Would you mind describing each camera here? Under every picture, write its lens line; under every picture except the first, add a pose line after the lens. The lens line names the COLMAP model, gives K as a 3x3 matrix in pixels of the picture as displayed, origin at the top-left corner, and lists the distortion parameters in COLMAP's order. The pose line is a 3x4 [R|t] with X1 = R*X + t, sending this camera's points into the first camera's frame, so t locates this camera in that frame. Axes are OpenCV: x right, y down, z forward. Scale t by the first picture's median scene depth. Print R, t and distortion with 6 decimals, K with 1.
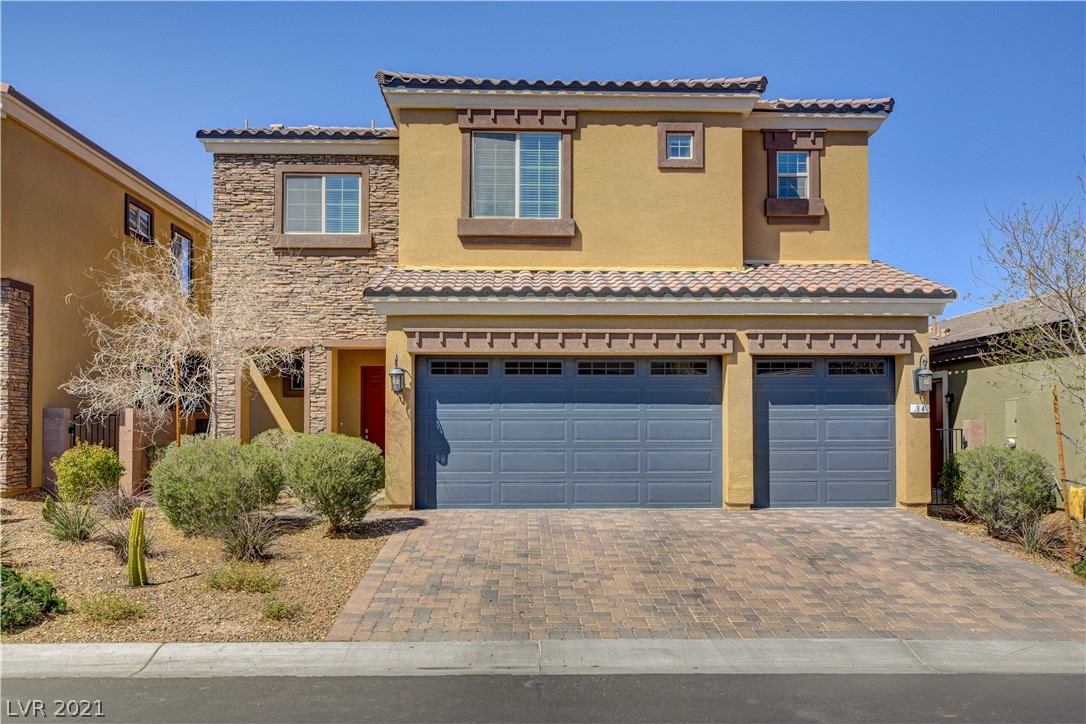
lens RADIAL K [[879.6, 0, 542.6], [0, 879.6, 366.9], [0, 0, 1]] dist [0.001258, 0.016396]
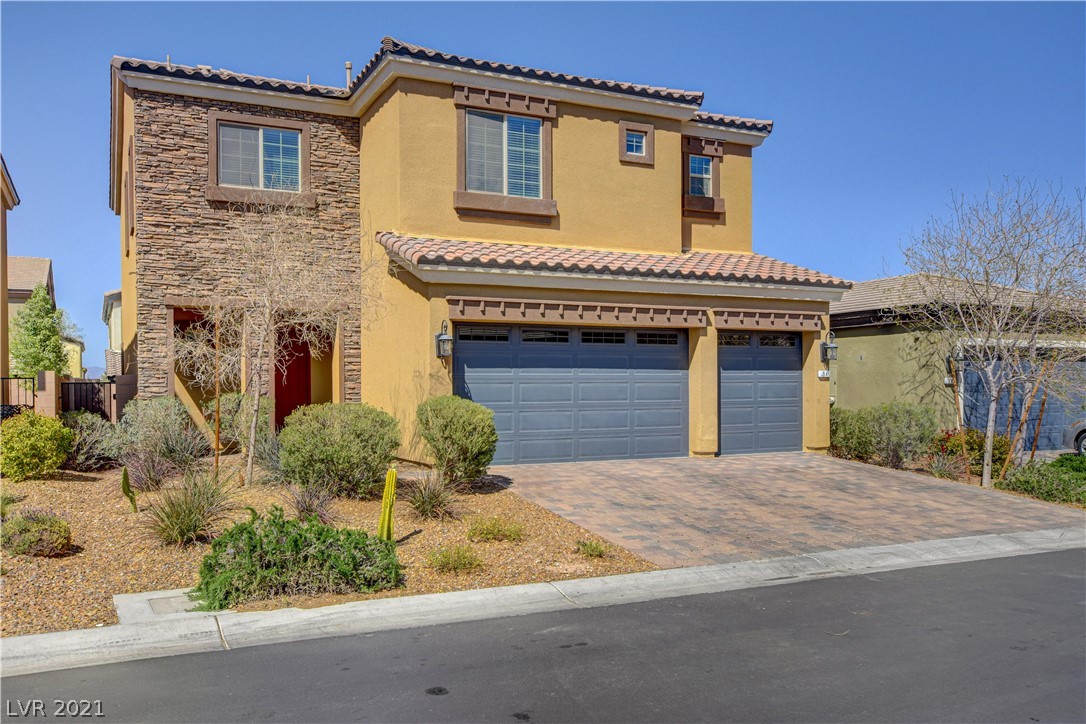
lens RADIAL K [[879.6, 0, 546.9], [0, 879.6, 361.8], [0, 0, 1]] dist [0.001258, 0.016396]
pose [[0.914528, 0.008182, 0.404440, -0.409268], [-0.022683, 0.999260, 0.031074, -0.000634], [-0.403887, -0.037592, 0.914036, -0.008104]]
